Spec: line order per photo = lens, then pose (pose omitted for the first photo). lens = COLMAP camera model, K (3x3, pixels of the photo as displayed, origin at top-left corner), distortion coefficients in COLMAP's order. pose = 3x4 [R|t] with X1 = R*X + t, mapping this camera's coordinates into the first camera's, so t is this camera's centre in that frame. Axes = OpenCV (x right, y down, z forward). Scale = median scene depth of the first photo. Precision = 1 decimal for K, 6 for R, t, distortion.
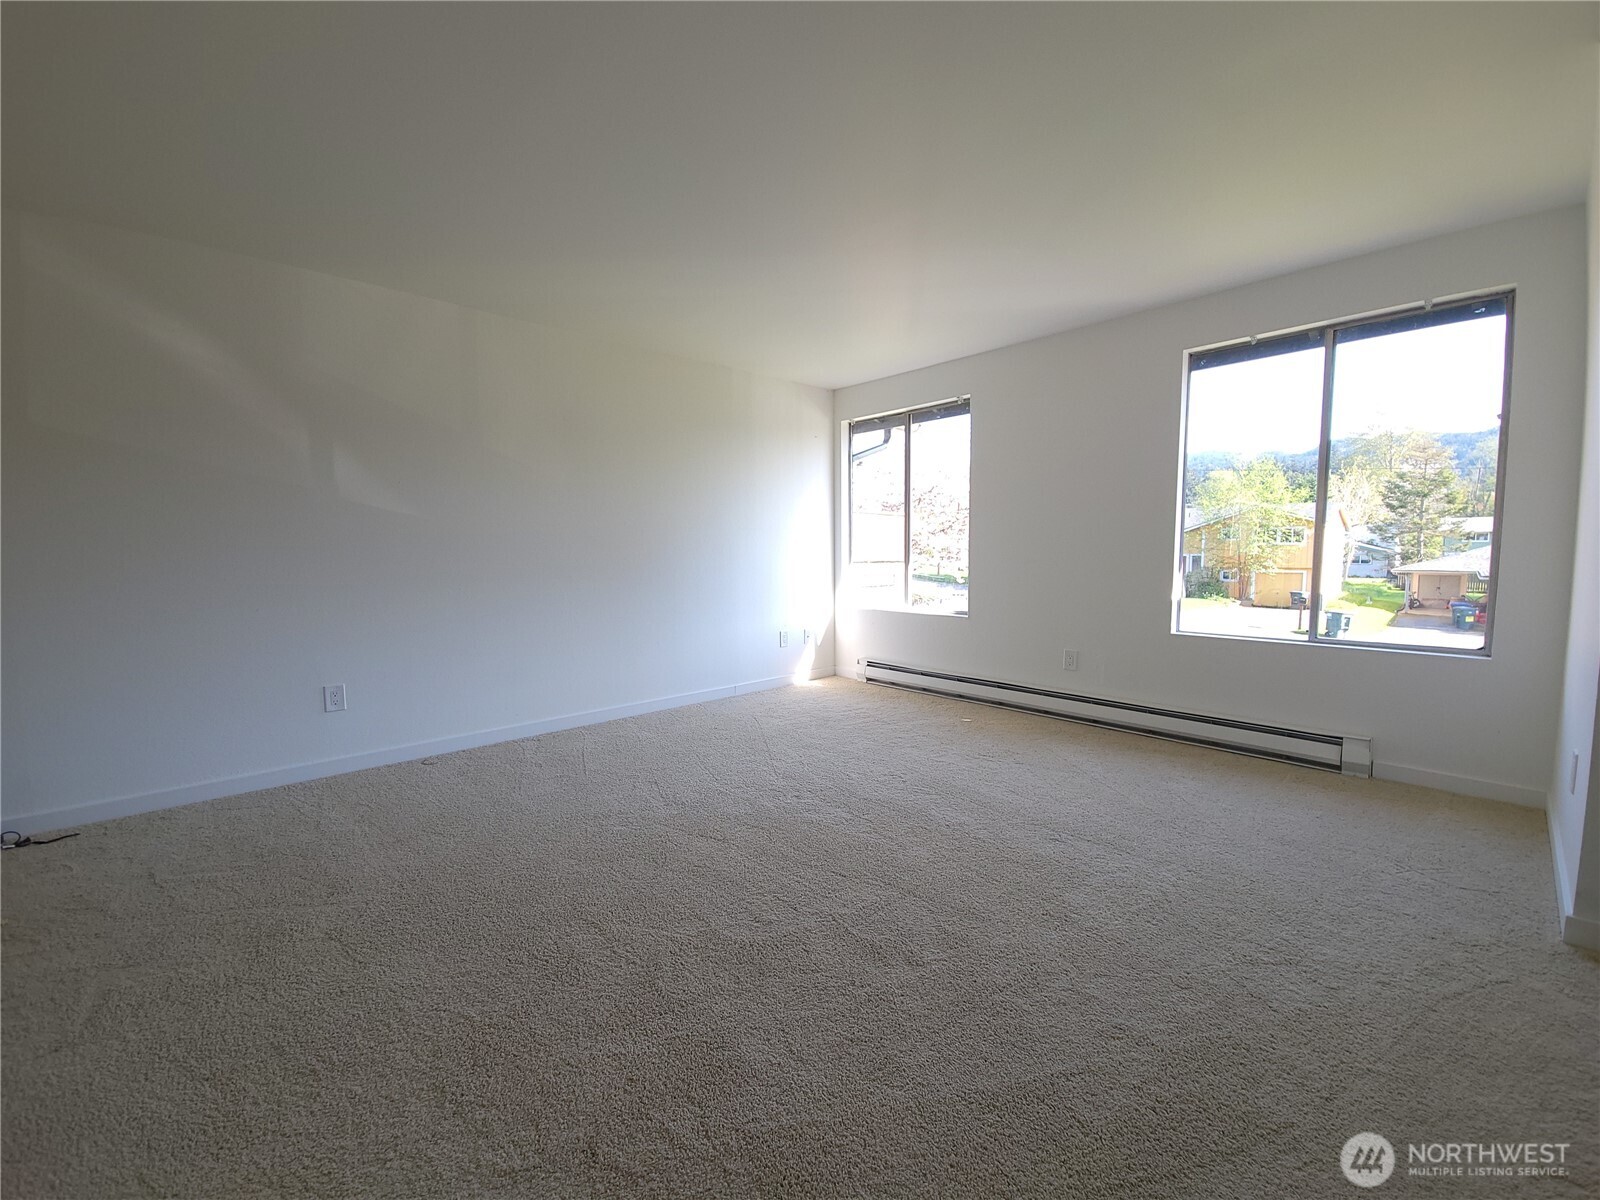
lens RADIAL K [[644.9, 0, 796.4], [0, 644.9, 604.1], [0, 0, 1]] dist [0.001186, -0.000188]
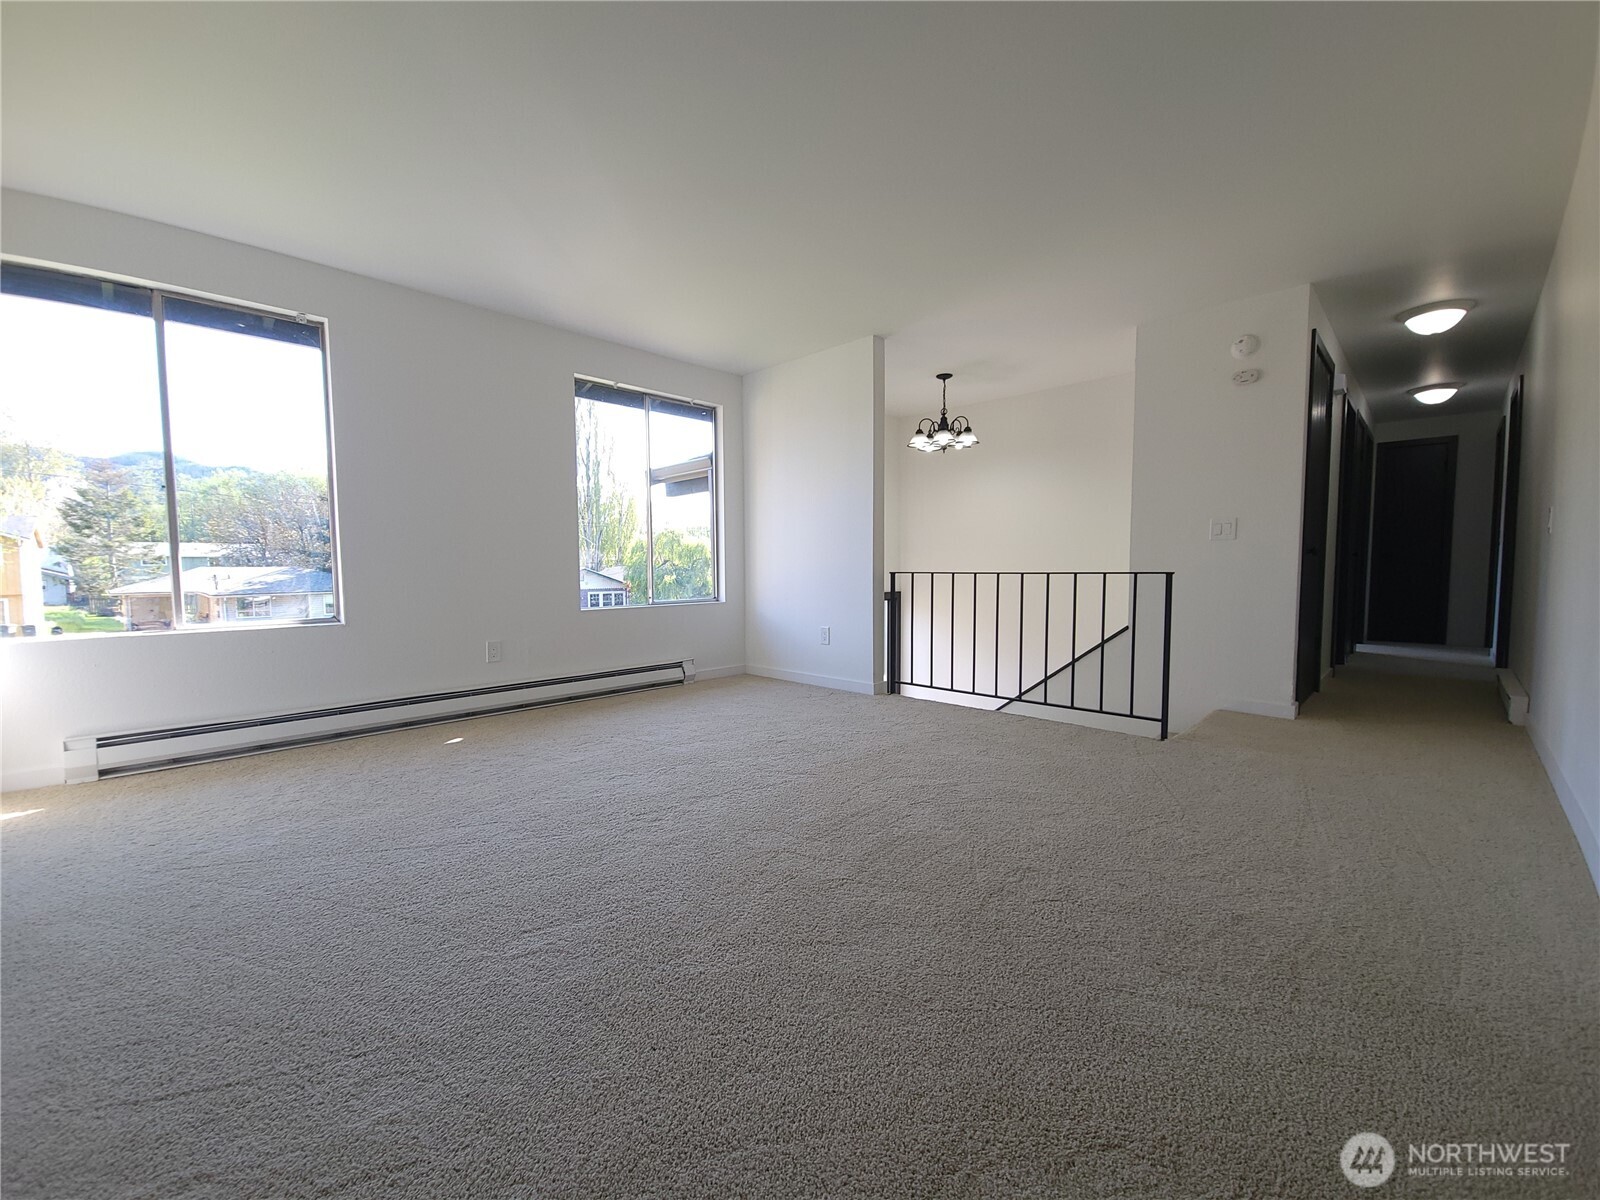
lens RADIAL K [[644.9, 0, 796.4], [0, 644.9, 604.1], [0, 0, 1]] dist [0.001186, -0.000188]
pose [[-0.042352, -0.051713, 0.997764, -0.424083], [0.091347, 0.994276, 0.055410, 0.003907], [-0.994918, 0.093489, -0.037385, 0.451911]]
